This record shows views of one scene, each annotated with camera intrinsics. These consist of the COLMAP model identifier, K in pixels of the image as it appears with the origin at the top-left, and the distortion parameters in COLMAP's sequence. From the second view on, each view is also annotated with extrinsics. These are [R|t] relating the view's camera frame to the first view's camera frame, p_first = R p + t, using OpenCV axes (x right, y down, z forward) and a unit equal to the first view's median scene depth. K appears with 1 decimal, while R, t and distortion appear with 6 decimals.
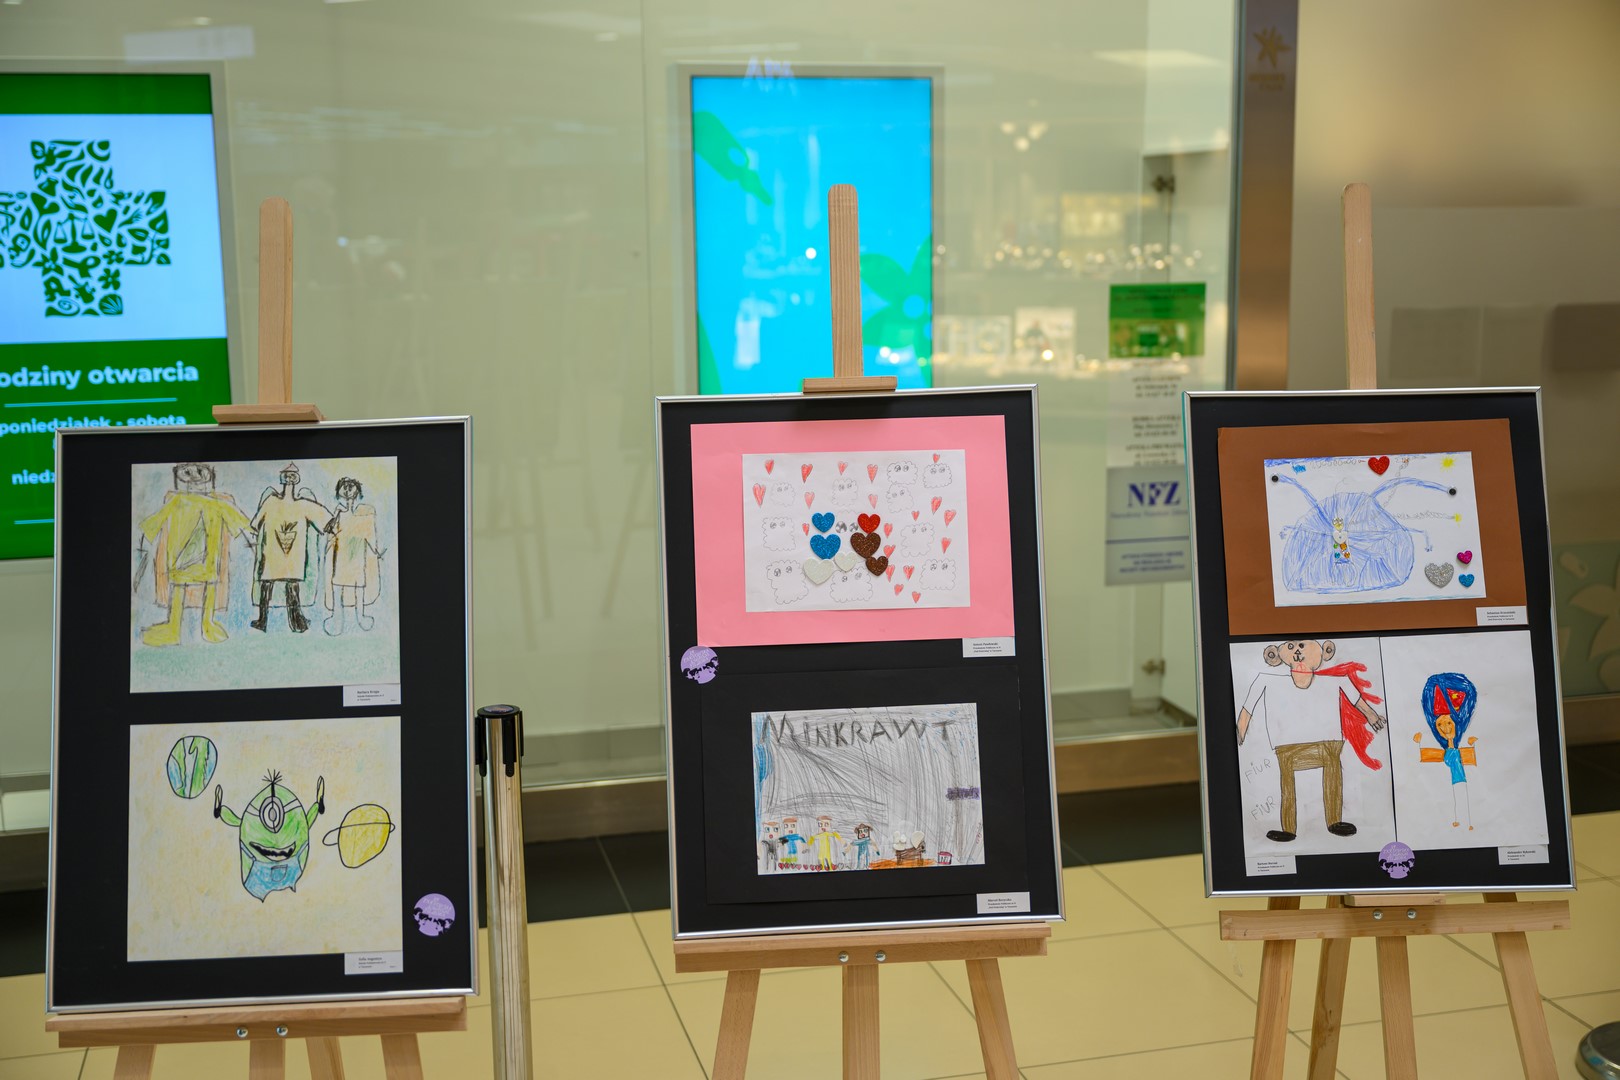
lens RADIAL K [[1903.1, 0, 810.0], [0, 1903.1, 540.0], [0, 0, 1]] dist [-0.008189, 0.028667]
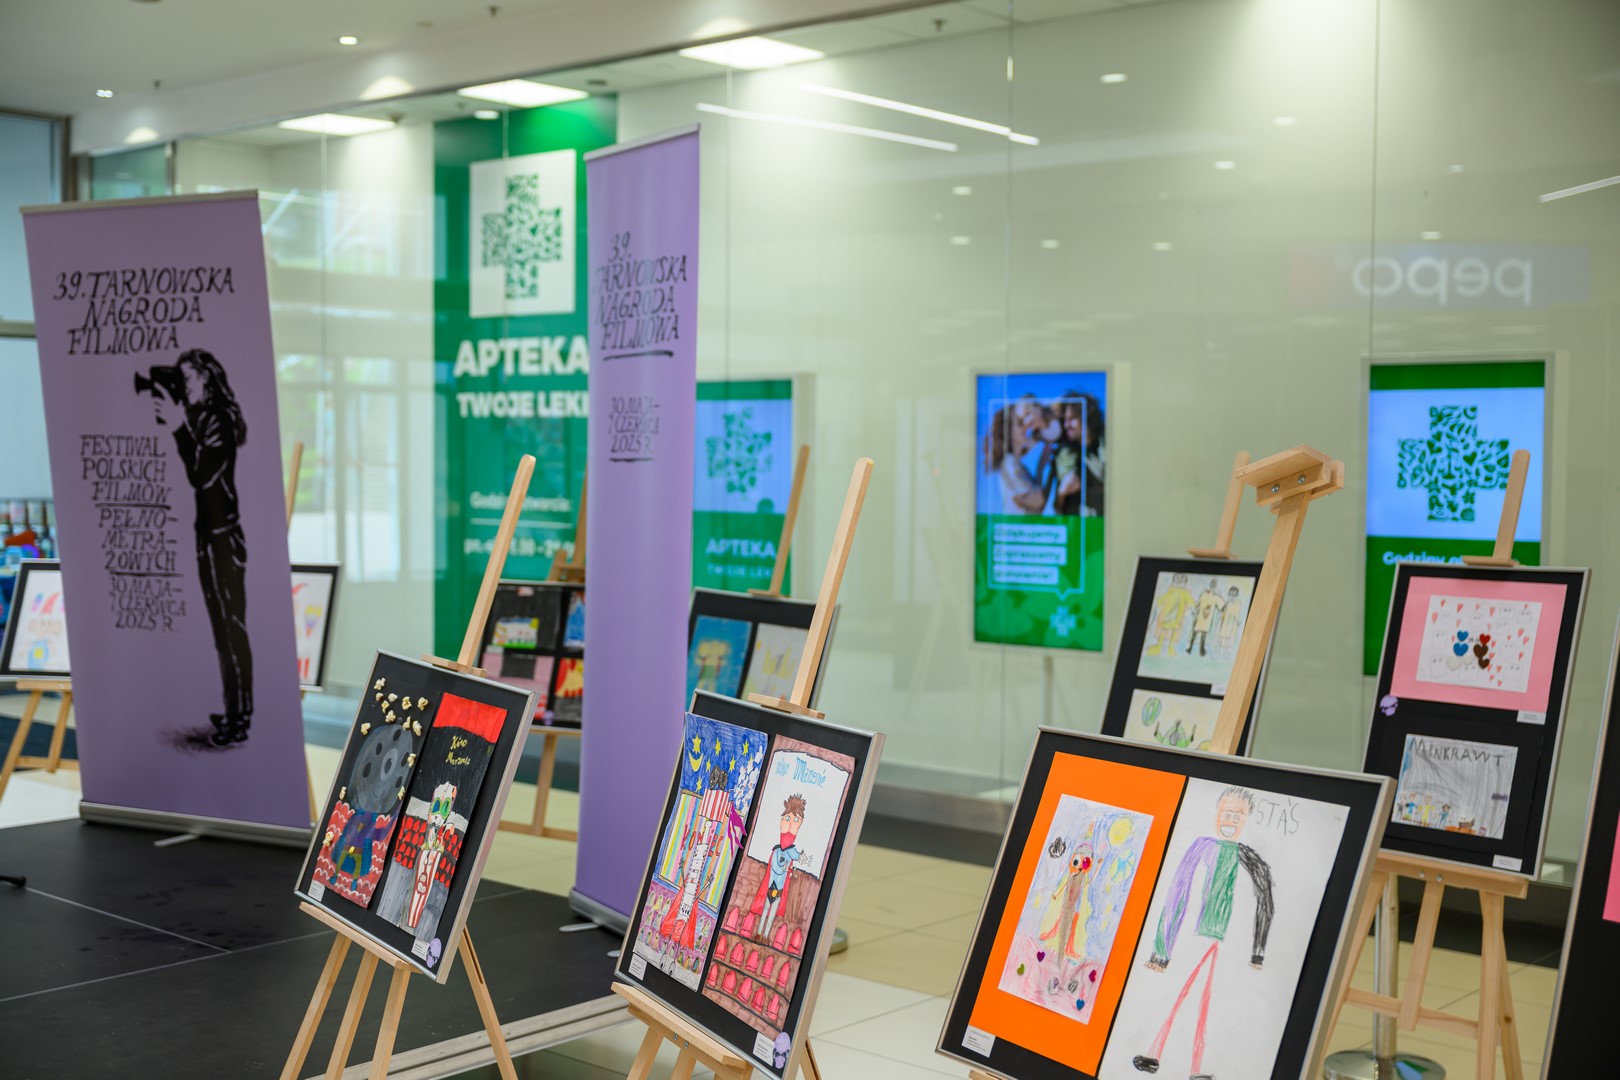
lens RADIAL K [[2011.1, 0, 810.0], [0, 2011.1, 540.0], [0, 0, 1]] dist [-0.005336, -0.000680]
pose [[0.564656, 0.055216, -0.823477, 1.149849], [-0.153950, 0.987294, -0.039363, 0.066540], [0.810841, 0.149001, 0.565982, -0.547256]]
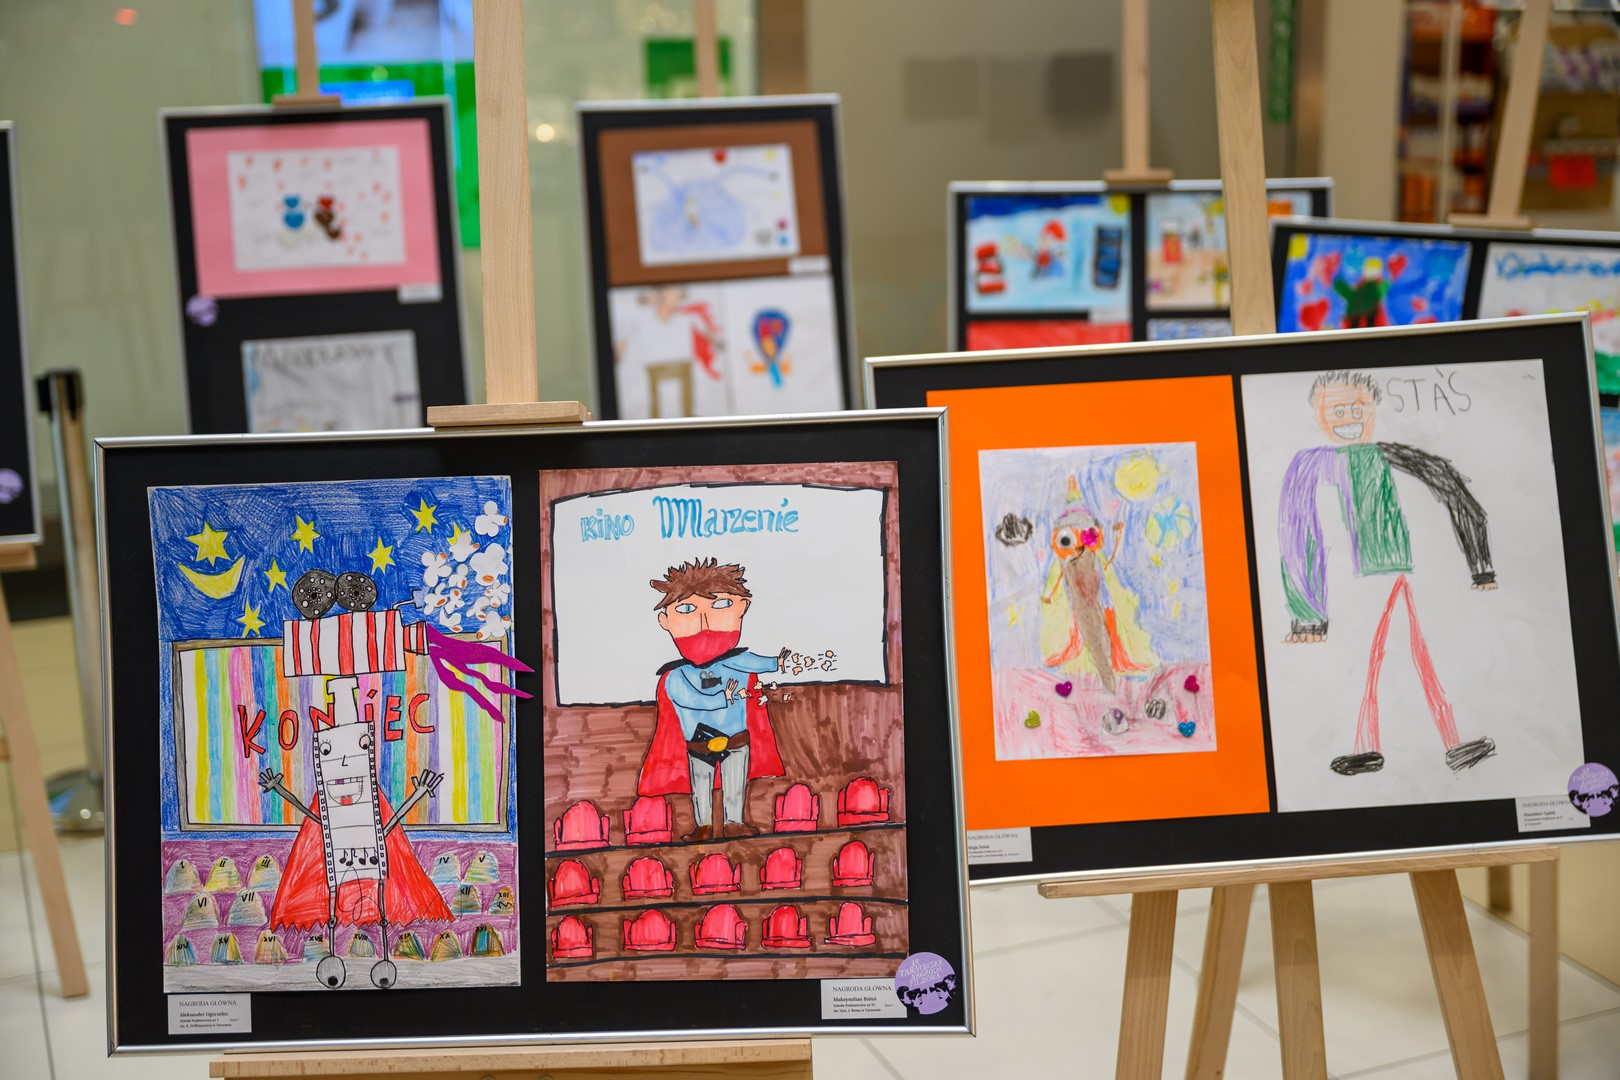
lens RADIAL K [[2127.1, 0, 810.0], [0, 2127.1, 540.0], [0, 0, 1]] dist [-0.015679, -0.011374]
pose [[0.988435, -0.043436, 0.145294, 0.134405], [0.030876, 0.995676, 0.087609, 0.103268], [-0.148472, -0.082110, 0.985502, -0.535004]]
